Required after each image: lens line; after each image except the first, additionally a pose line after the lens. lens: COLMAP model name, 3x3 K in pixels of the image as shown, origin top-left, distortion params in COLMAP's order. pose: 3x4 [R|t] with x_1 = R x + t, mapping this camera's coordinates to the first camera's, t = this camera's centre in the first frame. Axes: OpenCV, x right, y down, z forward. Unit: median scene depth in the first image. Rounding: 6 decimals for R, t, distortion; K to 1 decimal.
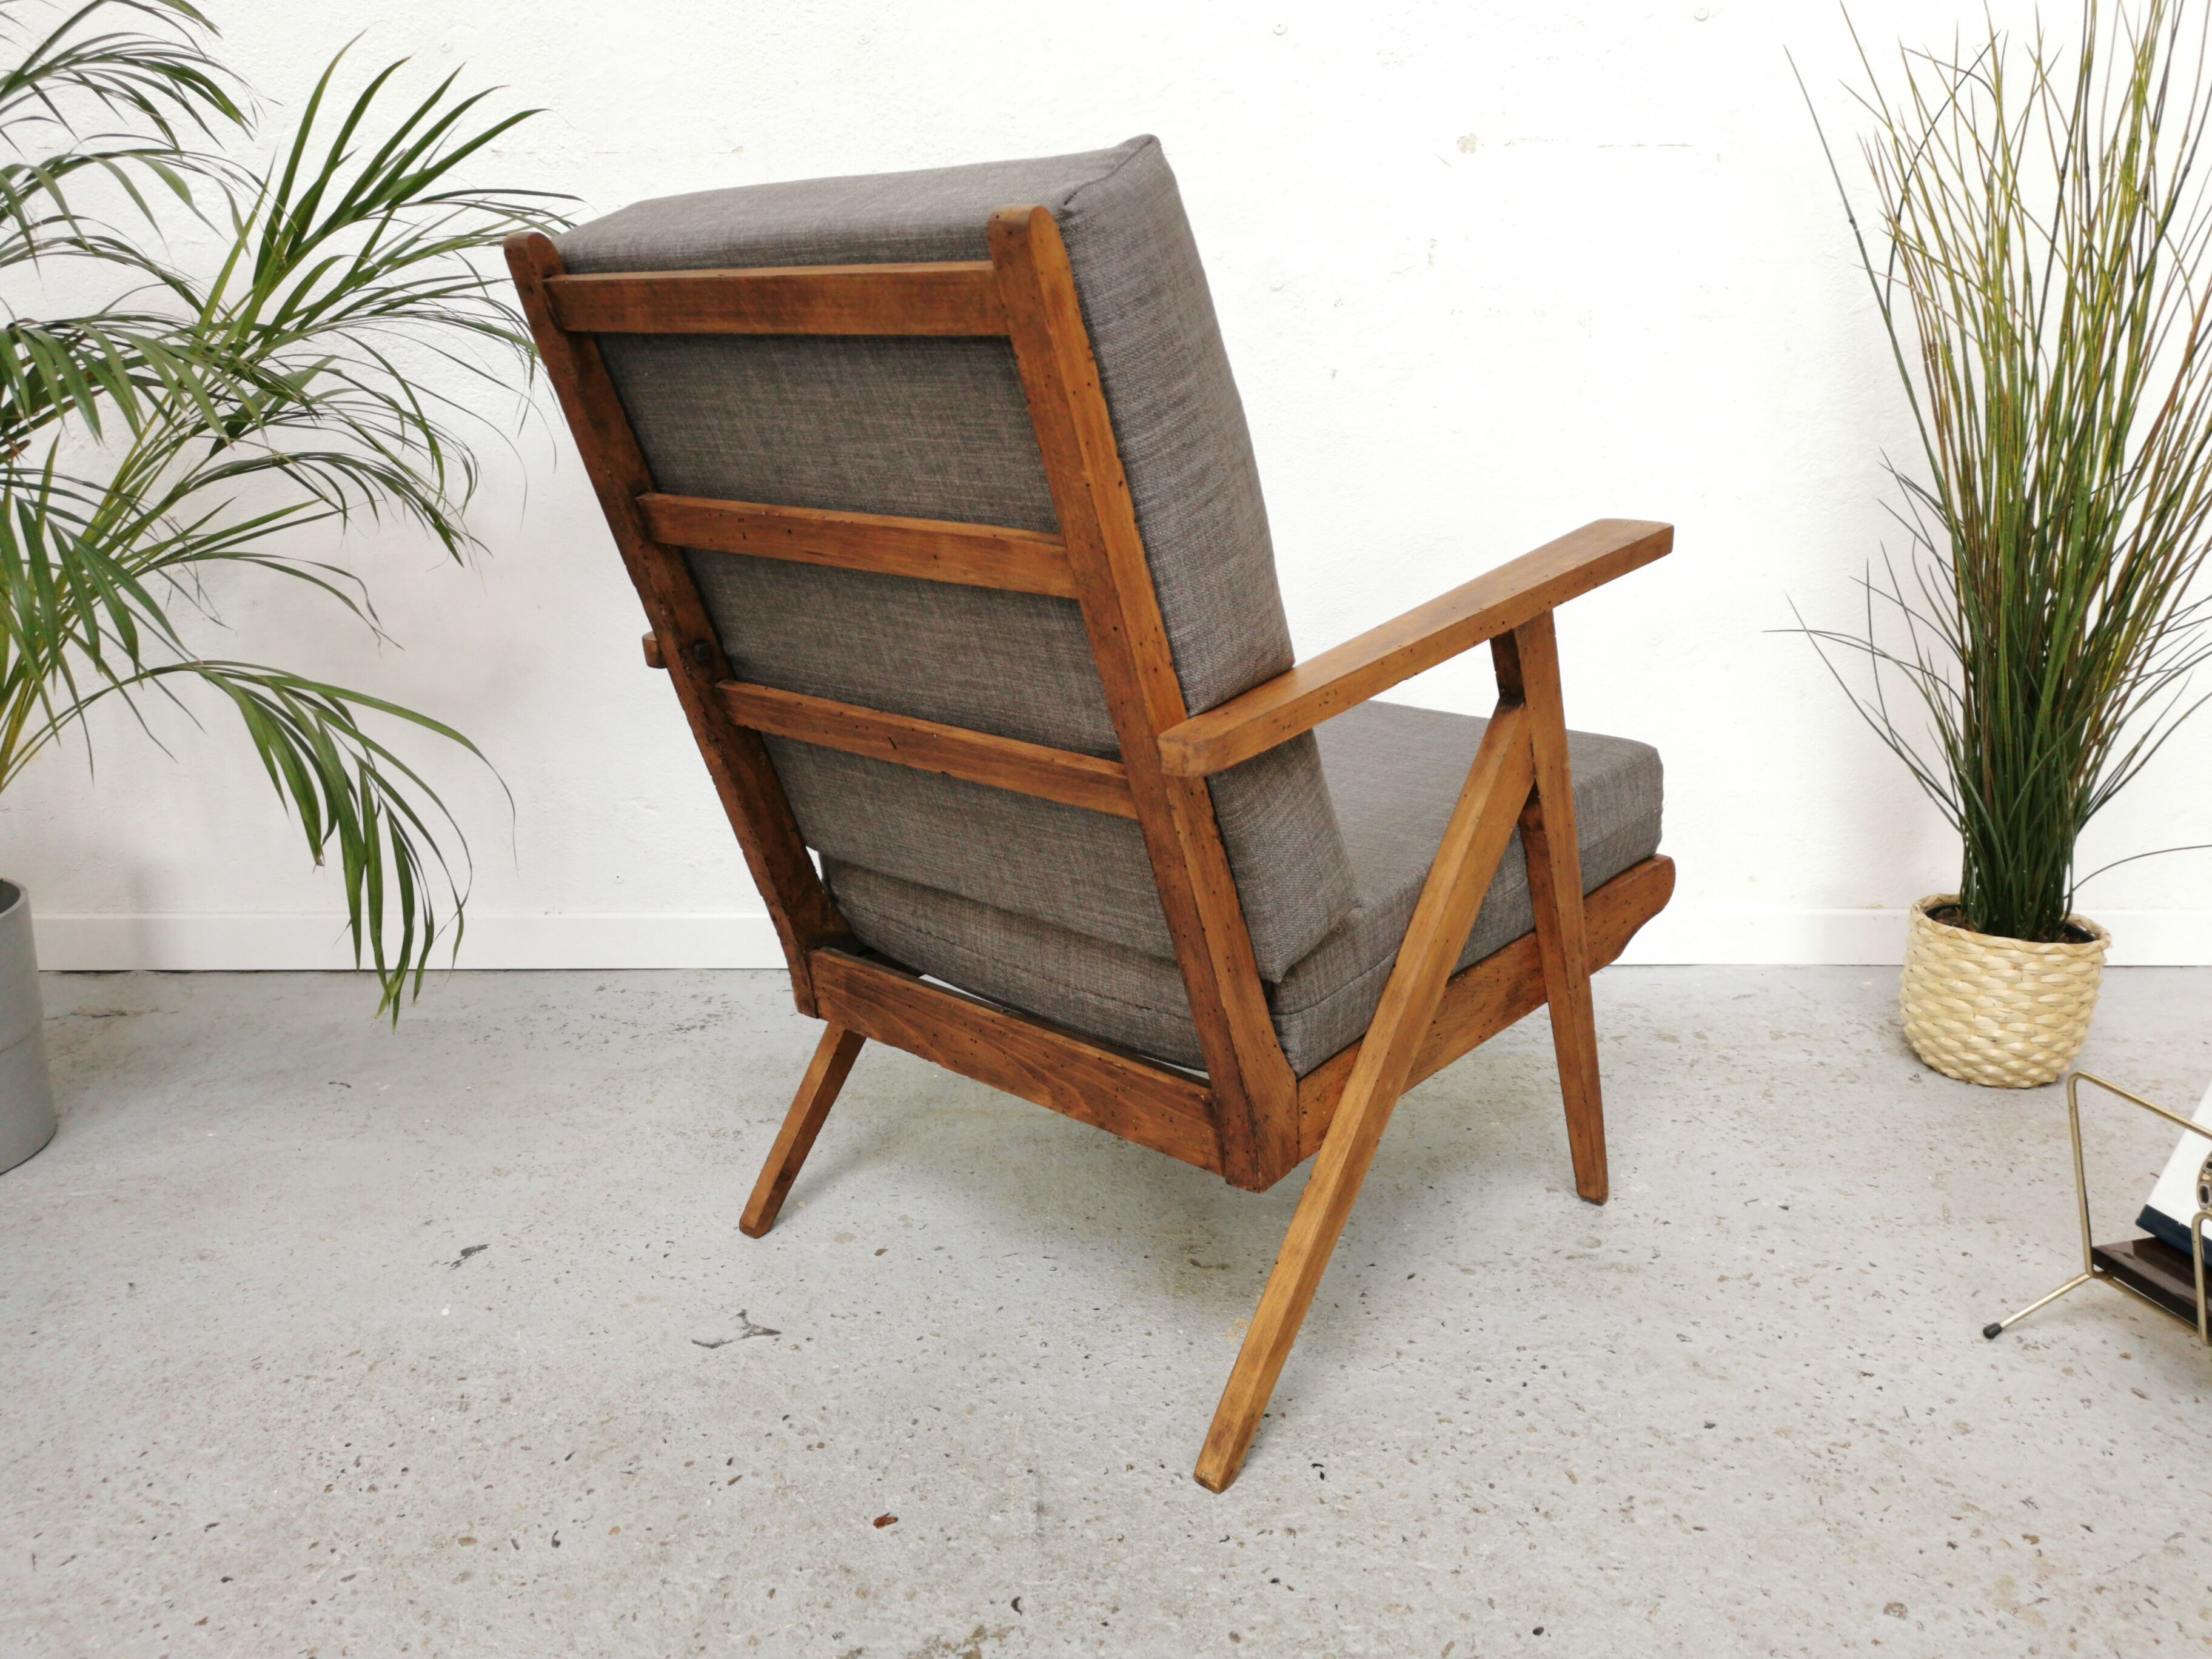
lens RADIAL K [[1727.3, 0, 1103.8], [0, 1727.3, 810.4], [0, 0, 1]] dist [0.049763, -0.052732]
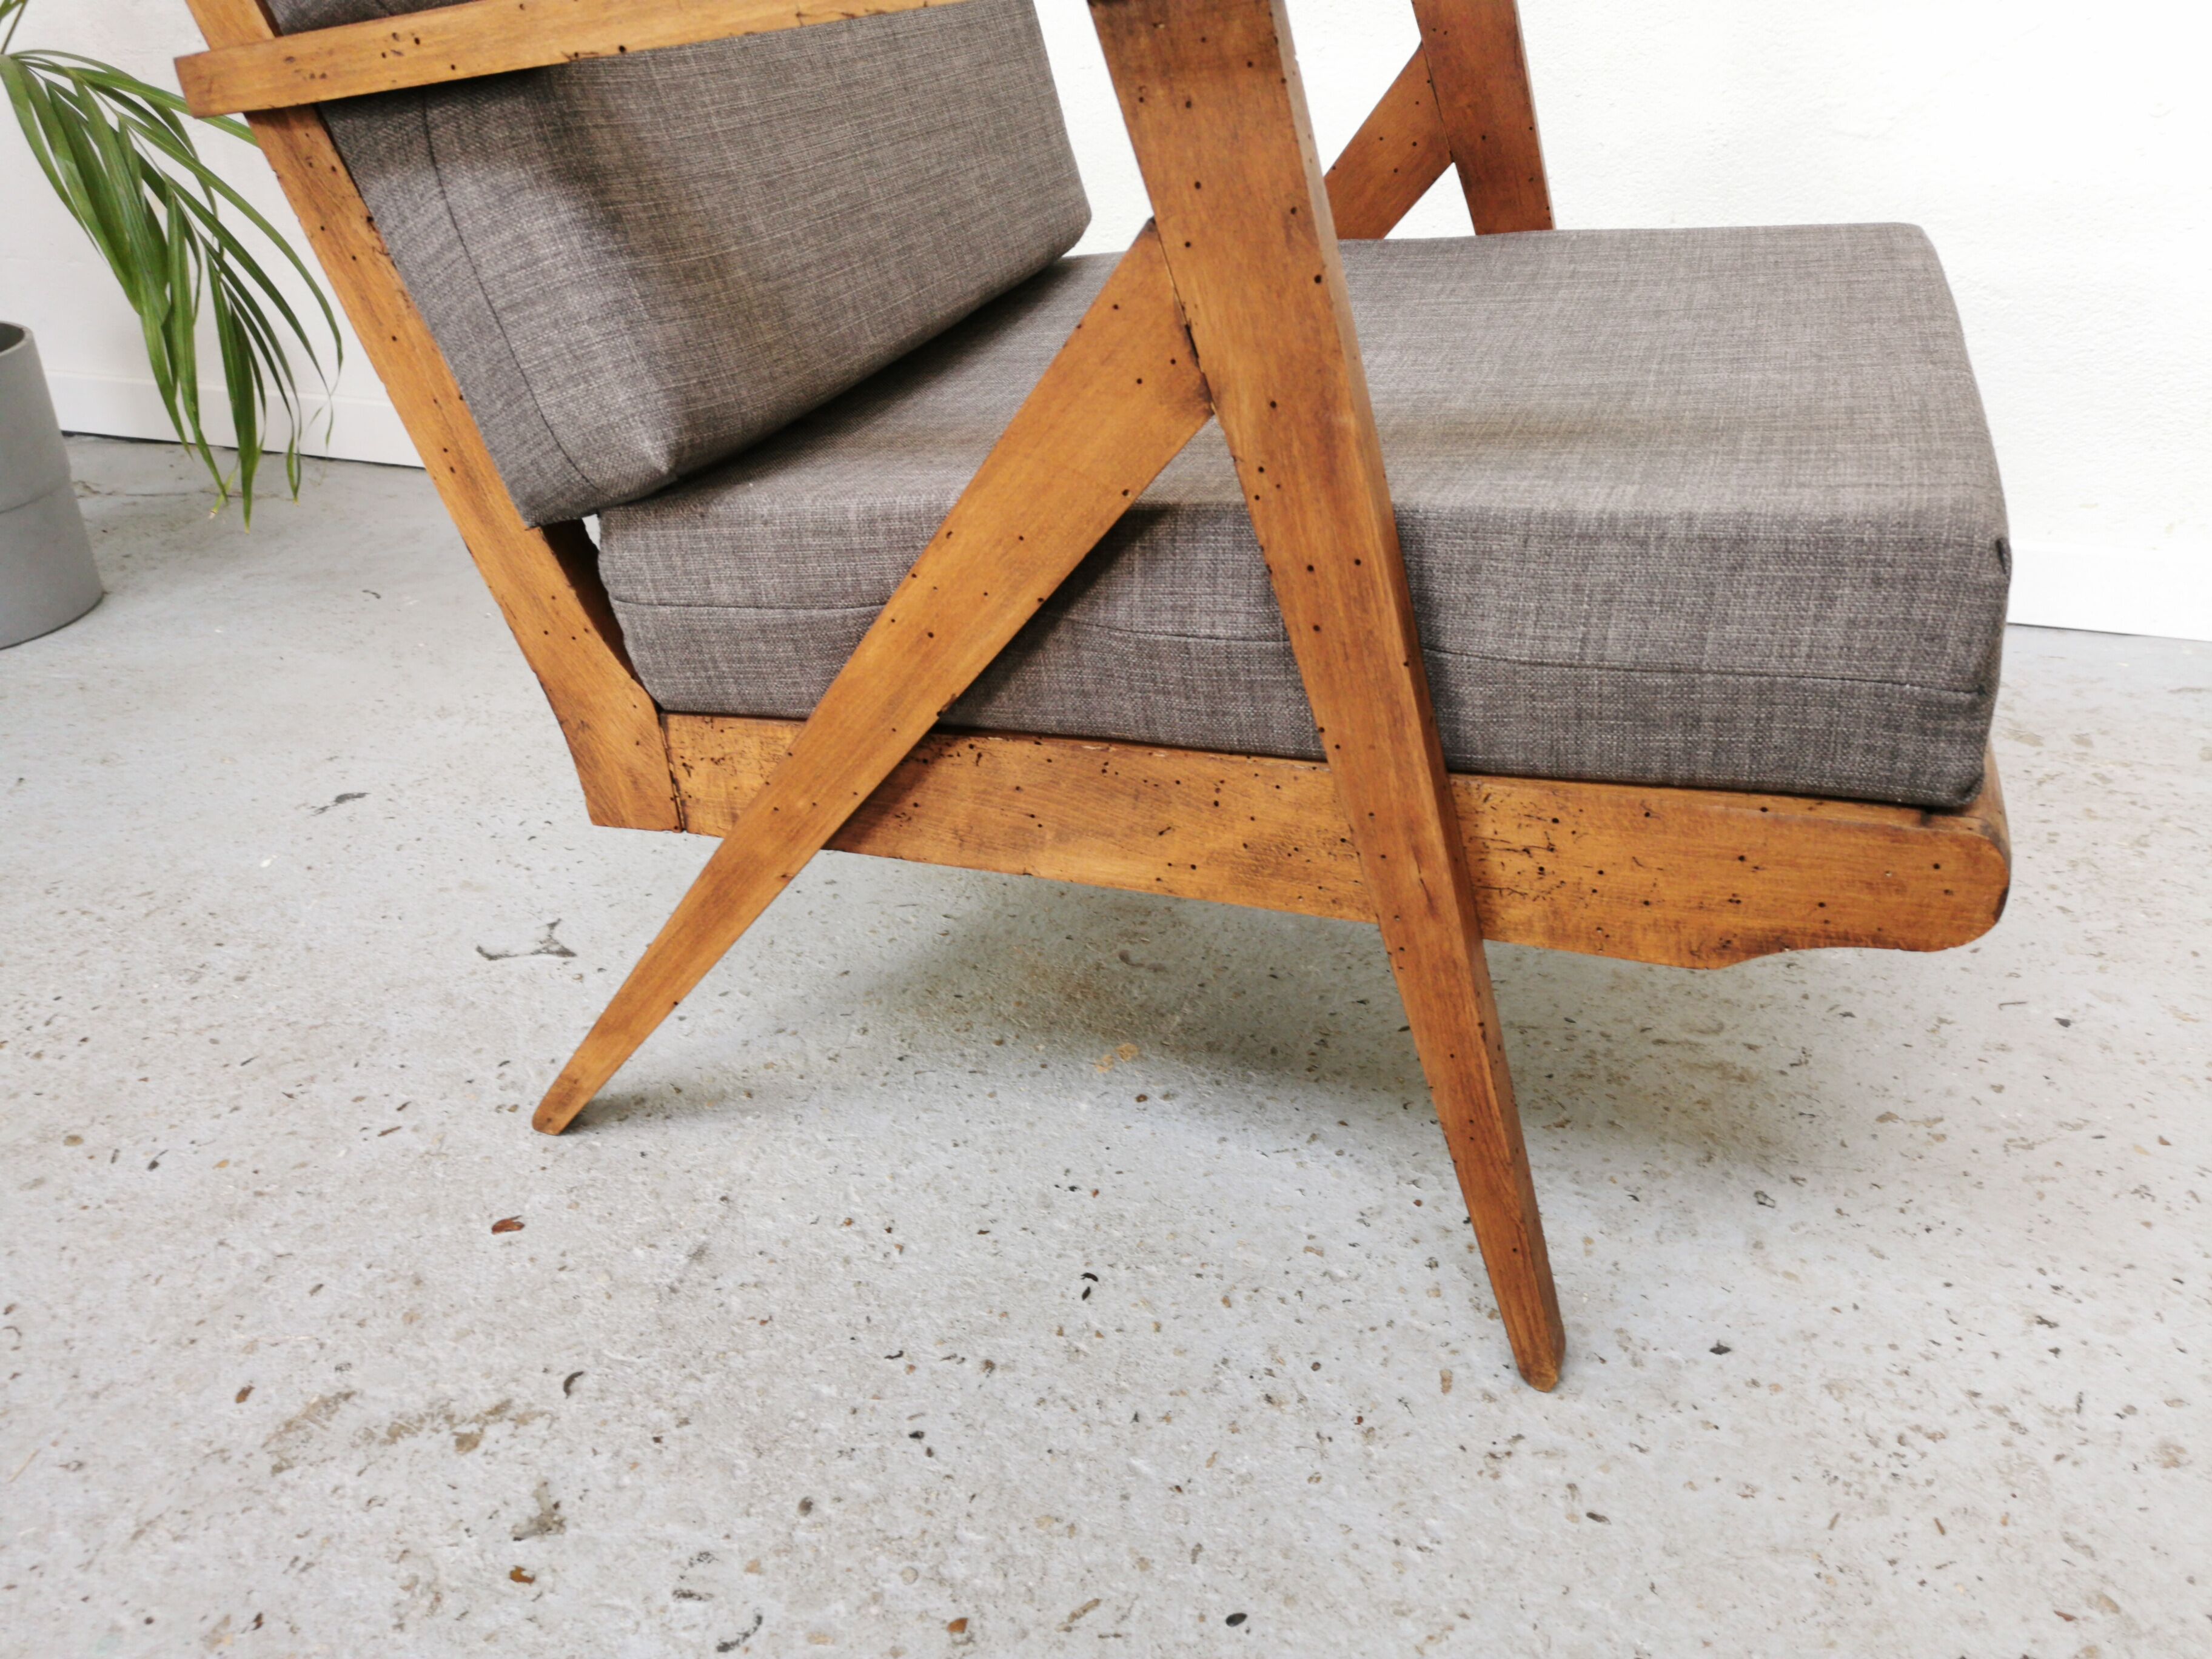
lens RADIAL K [[1727.3, 0, 1106.8], [0, 1727.3, 832.3], [0, 0, 1]] dist [0.049763, -0.052732]
pose [[0.942929, 0.148192, -0.298202, 0.296641], [-0.069308, 0.963245, 0.259531, 0.023561], [0.325702, -0.224051, 0.918542, 0.386998]]
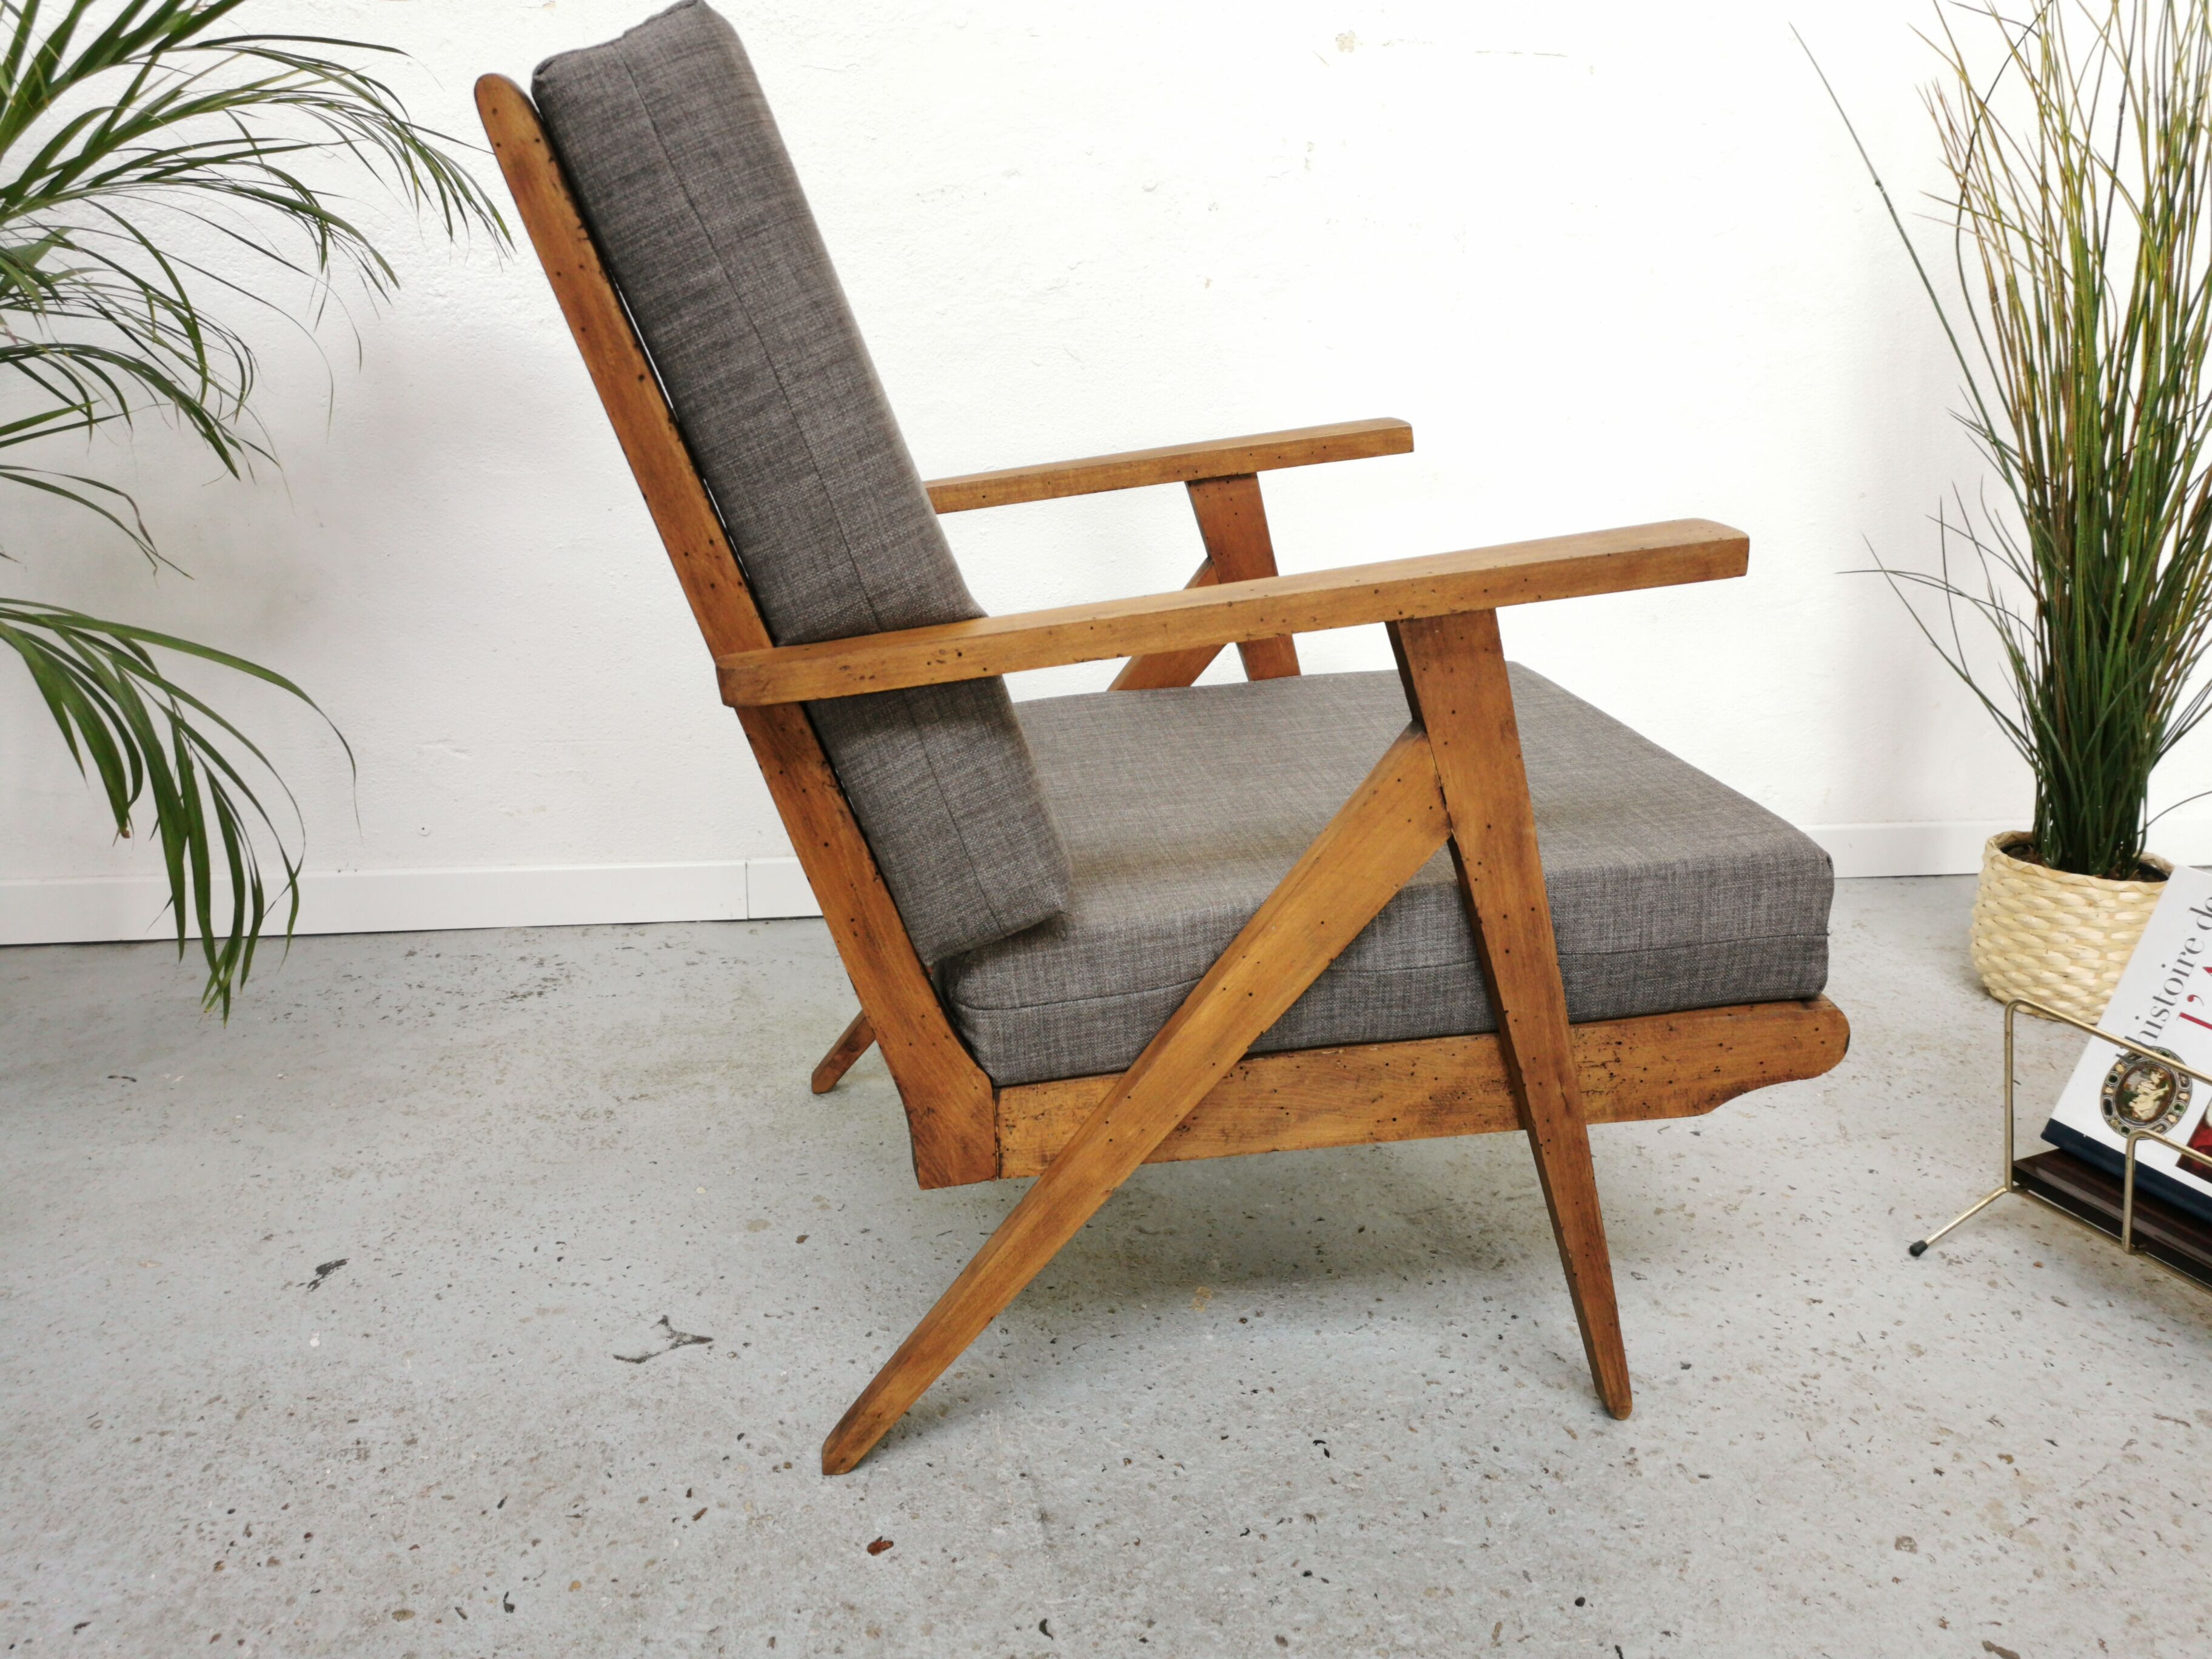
lens RADIAL K [[1727.3, 0, 1104.2], [0, 1727.3, 815.1], [0, 0, 1]] dist [0.049763, -0.052732]
pose [[0.985313, -0.023910, 0.169079, -0.141756], [0.014475, 0.998280, 0.056817, -0.024150], [-0.170146, -0.053535, 0.983964, 0.090312]]
